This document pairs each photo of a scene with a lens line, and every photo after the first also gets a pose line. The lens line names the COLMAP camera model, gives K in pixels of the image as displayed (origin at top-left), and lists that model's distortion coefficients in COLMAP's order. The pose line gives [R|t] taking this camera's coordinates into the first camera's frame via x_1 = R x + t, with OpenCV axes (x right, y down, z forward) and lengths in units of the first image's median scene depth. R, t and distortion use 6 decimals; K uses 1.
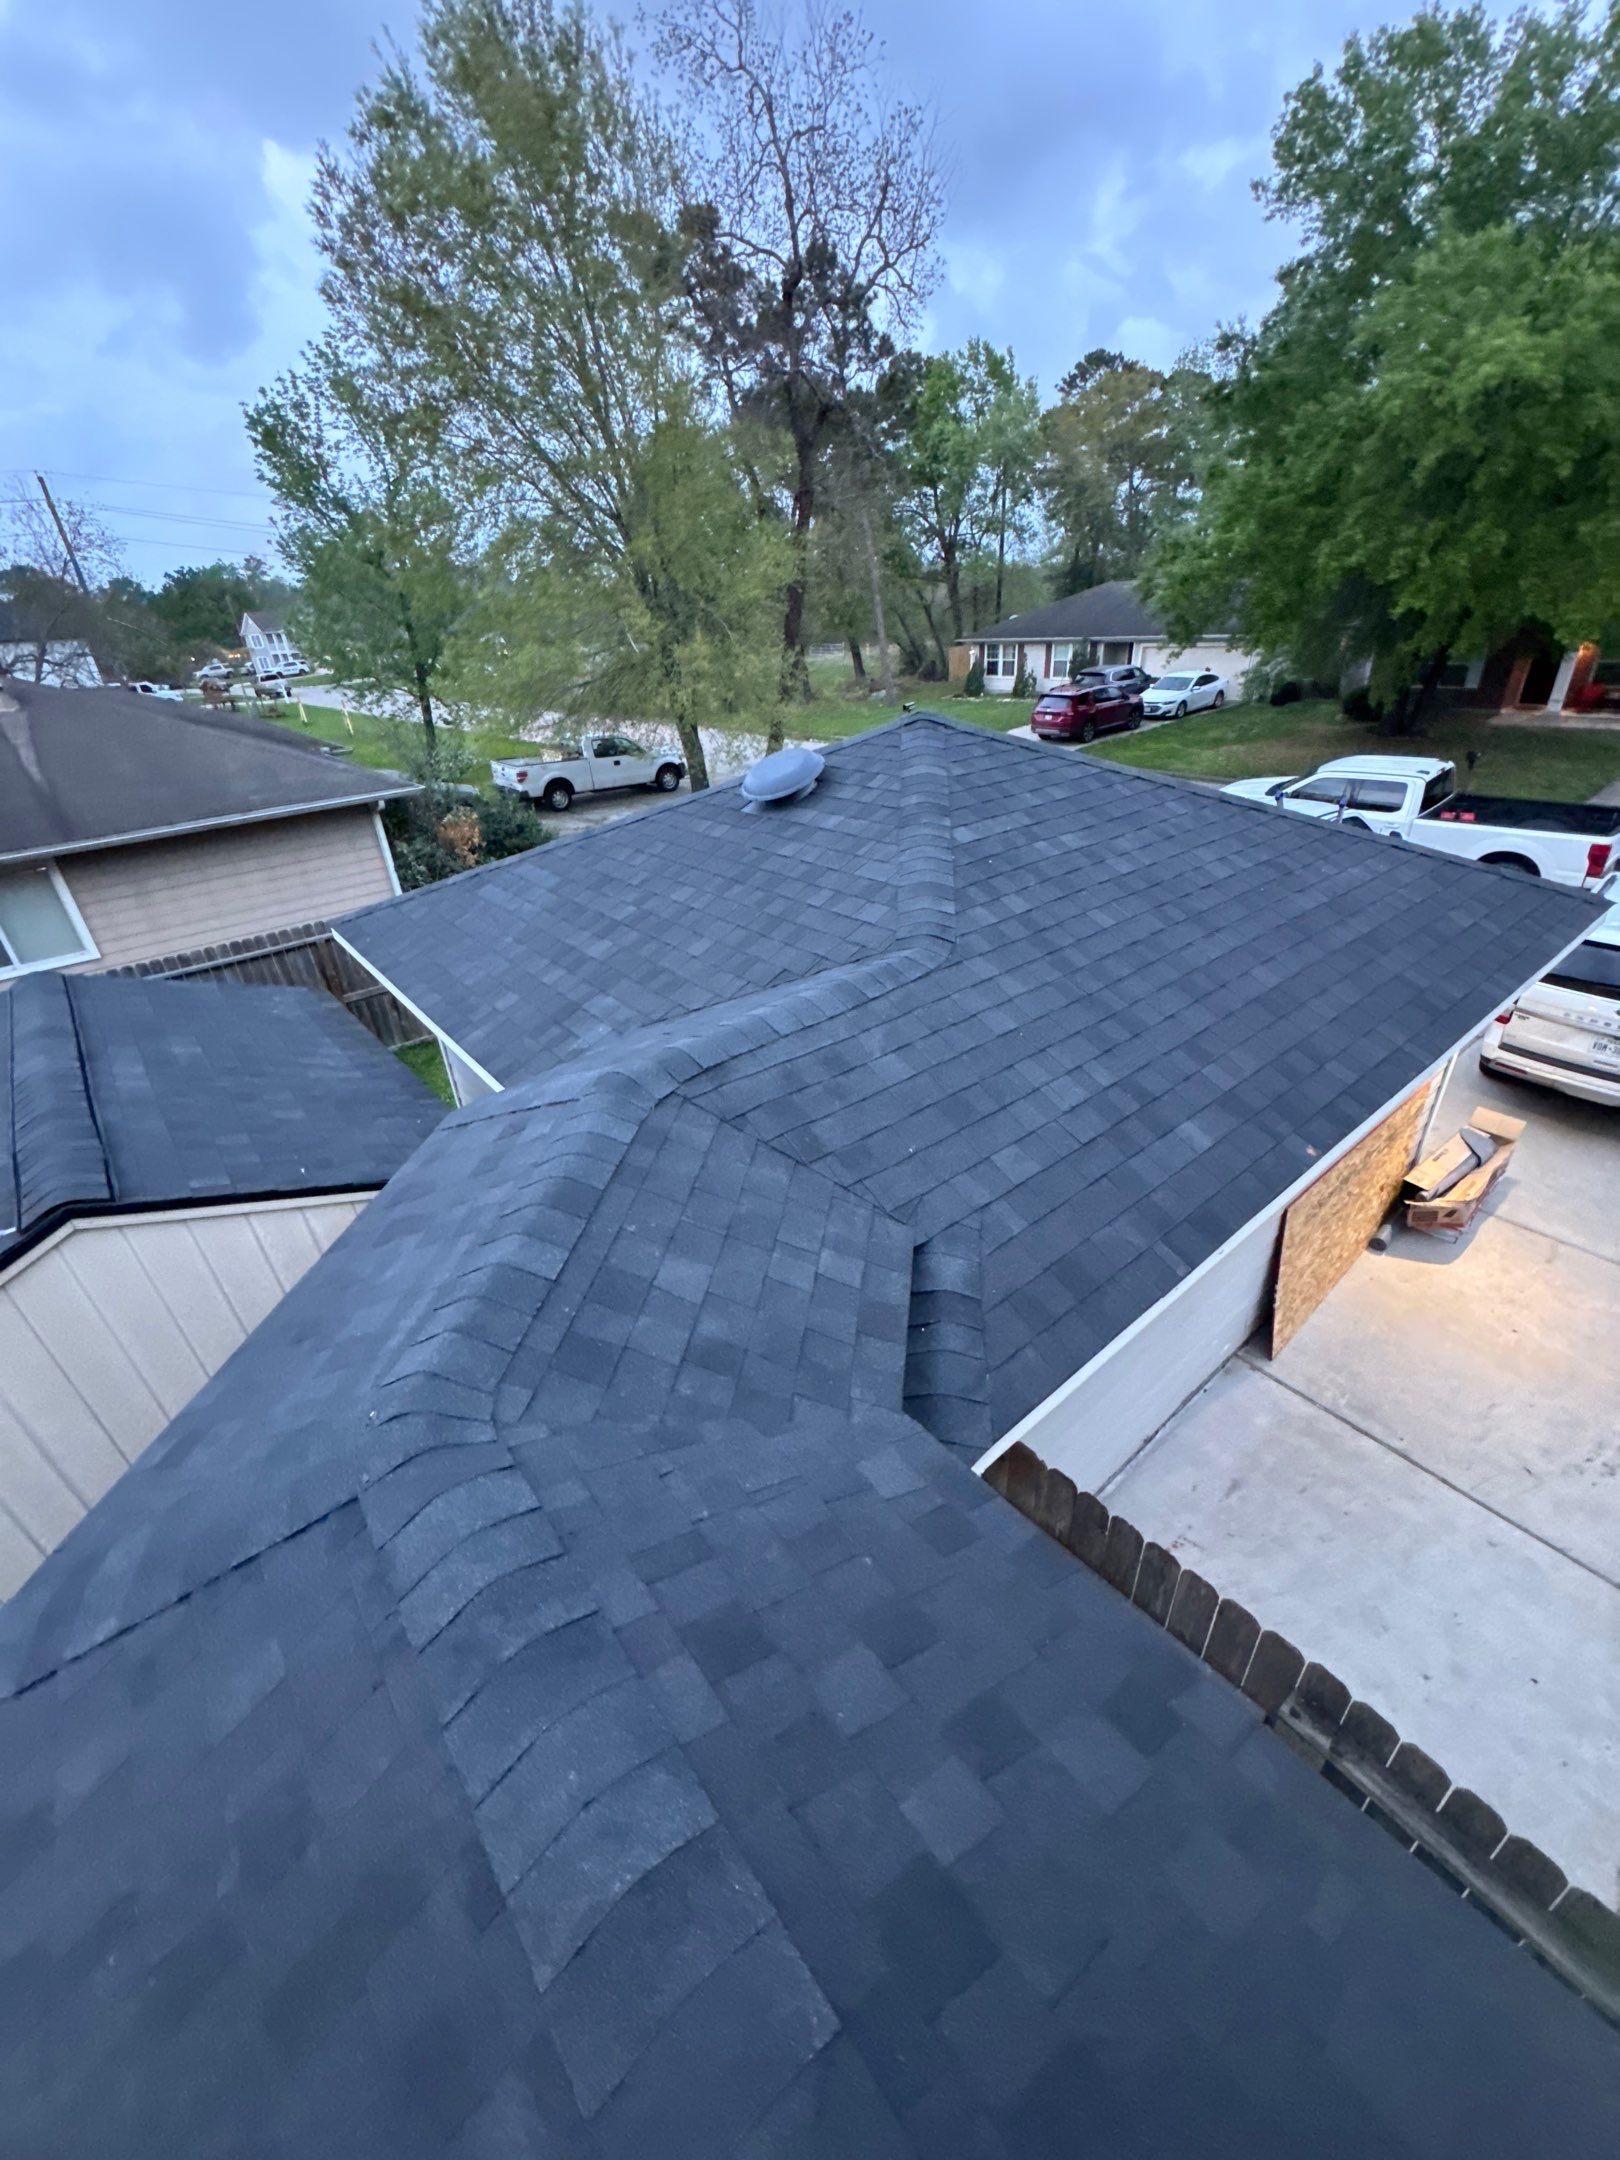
lens RADIAL K [[856.2, 0, 816.2], [0, 856.2, 1122.8], [0, 0, 1]] dist [0.001433, 0.000277]
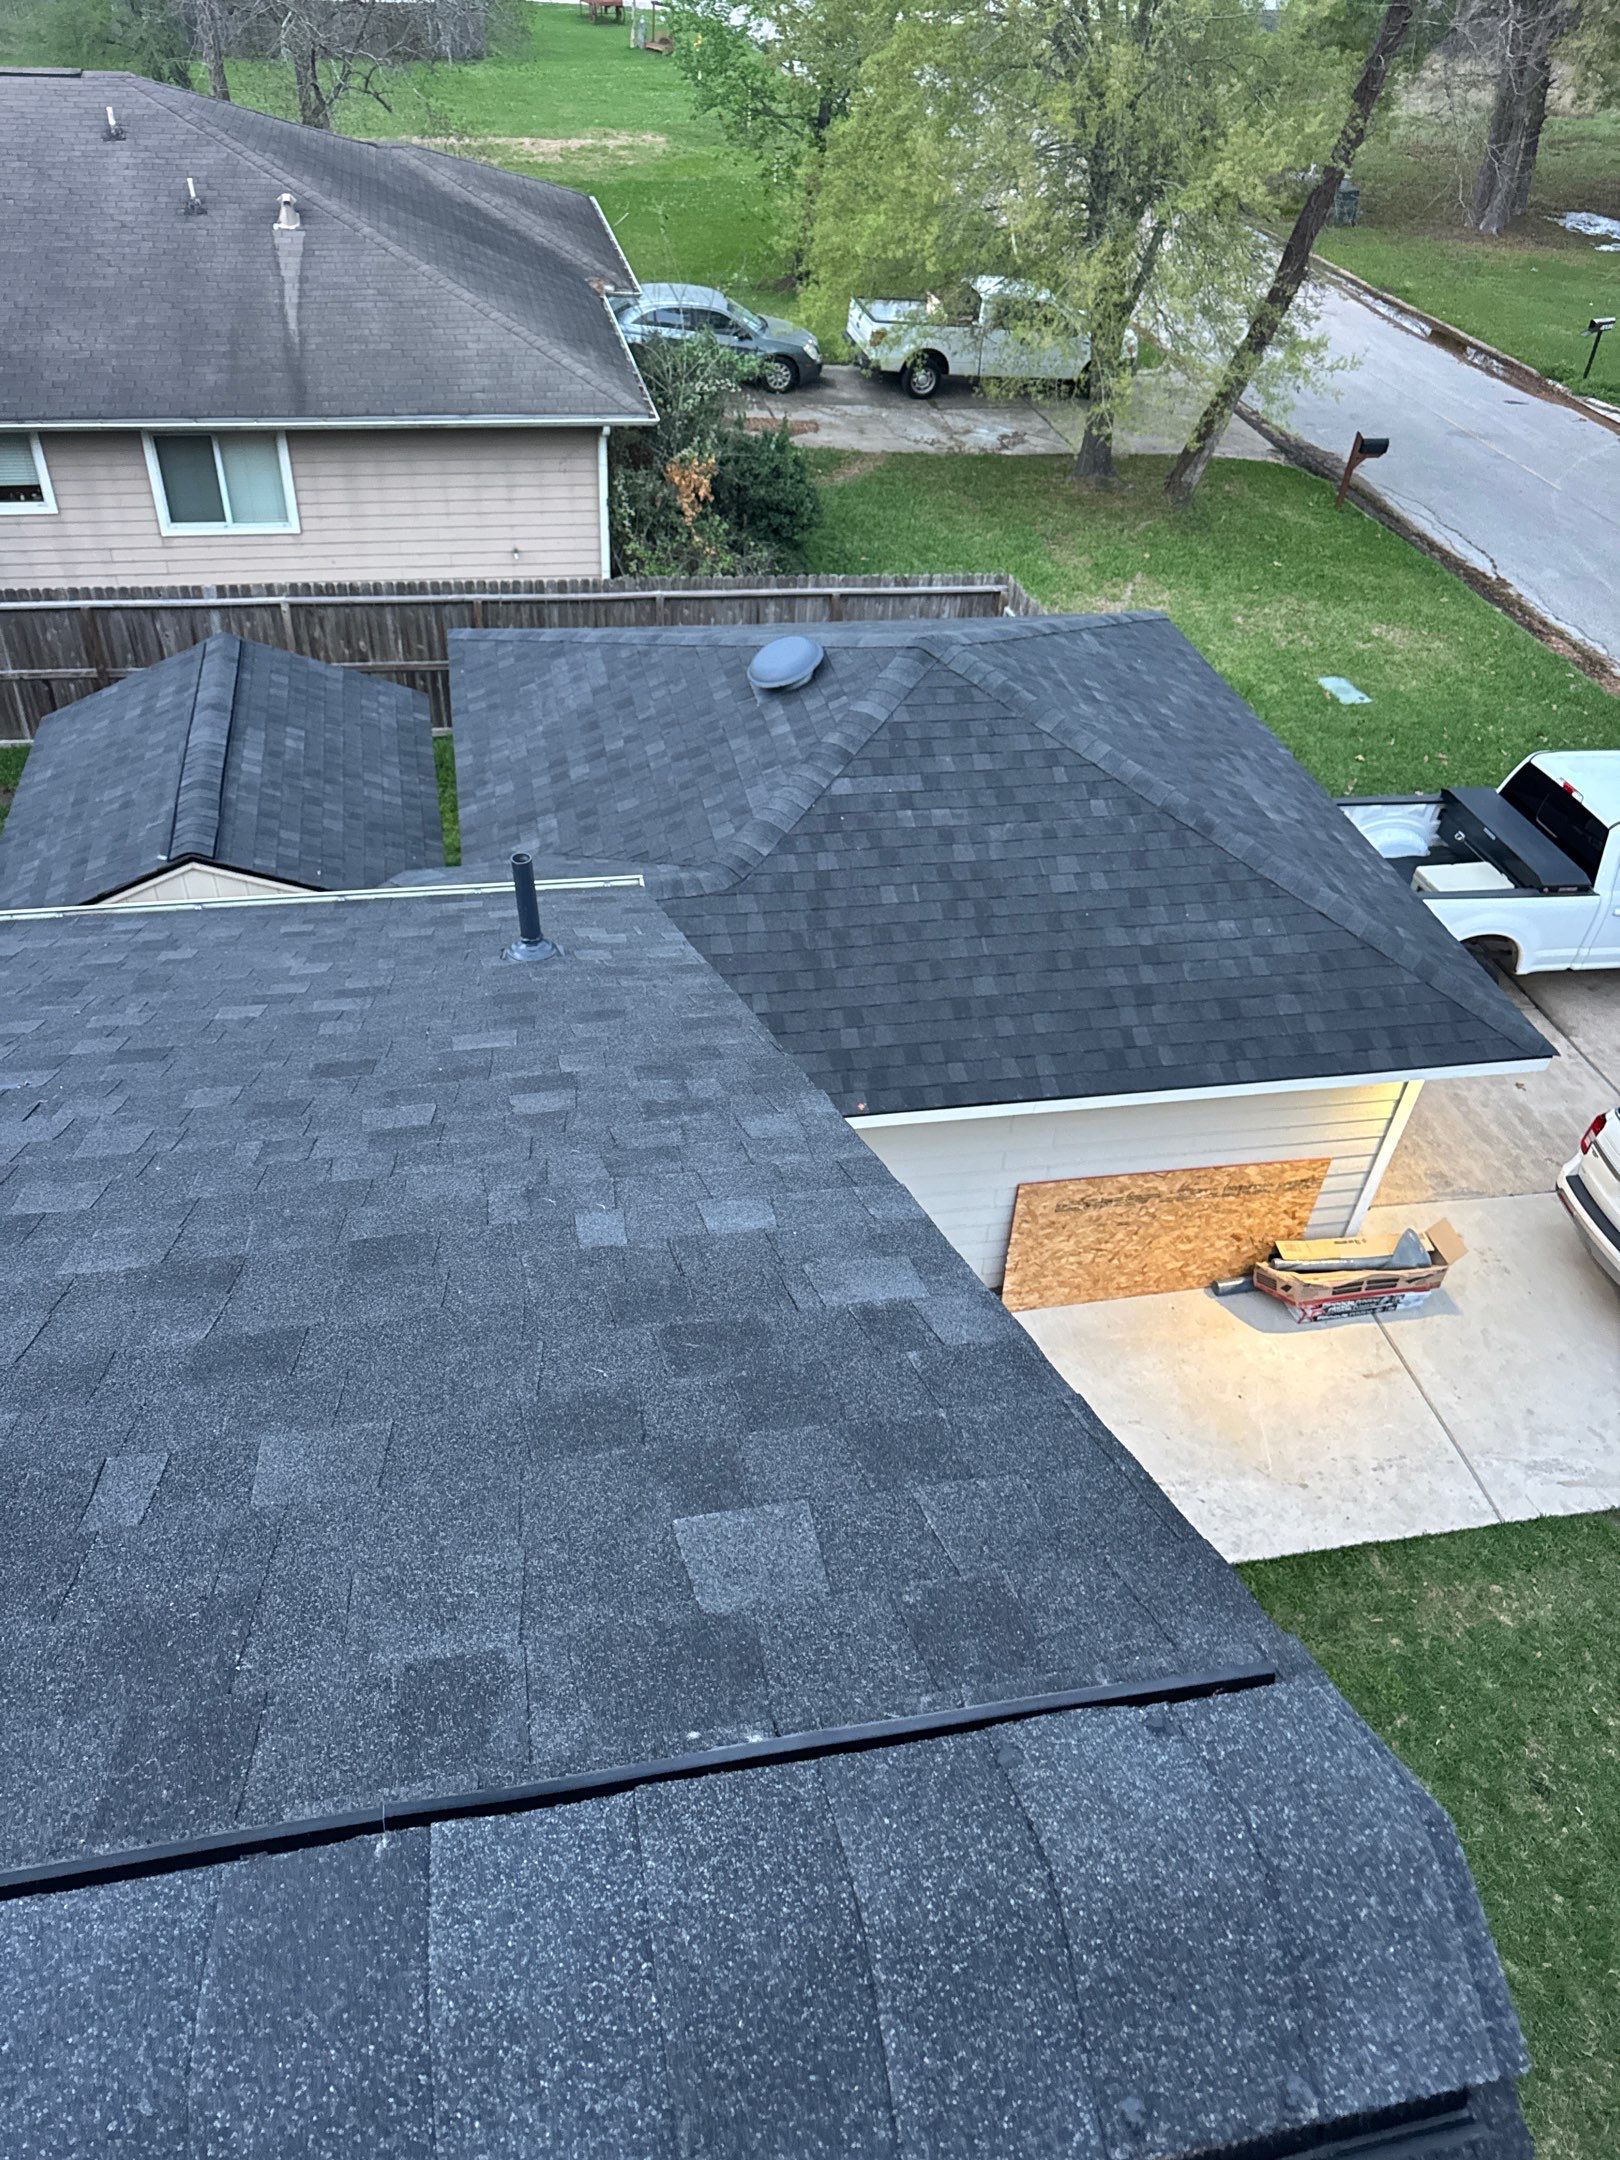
lens RADIAL K [[1571.6, 0, 810.0], [0, 1571.6, 1080.0], [0, 0, 1]] dist [-0.002414, -0.000664]
pose [[0.878018, 0.378187, -0.293358, 0.798775], [-0.333297, 0.922995, 0.192339, -0.311811], [0.343508, -0.071102, 0.936454, -0.949569]]
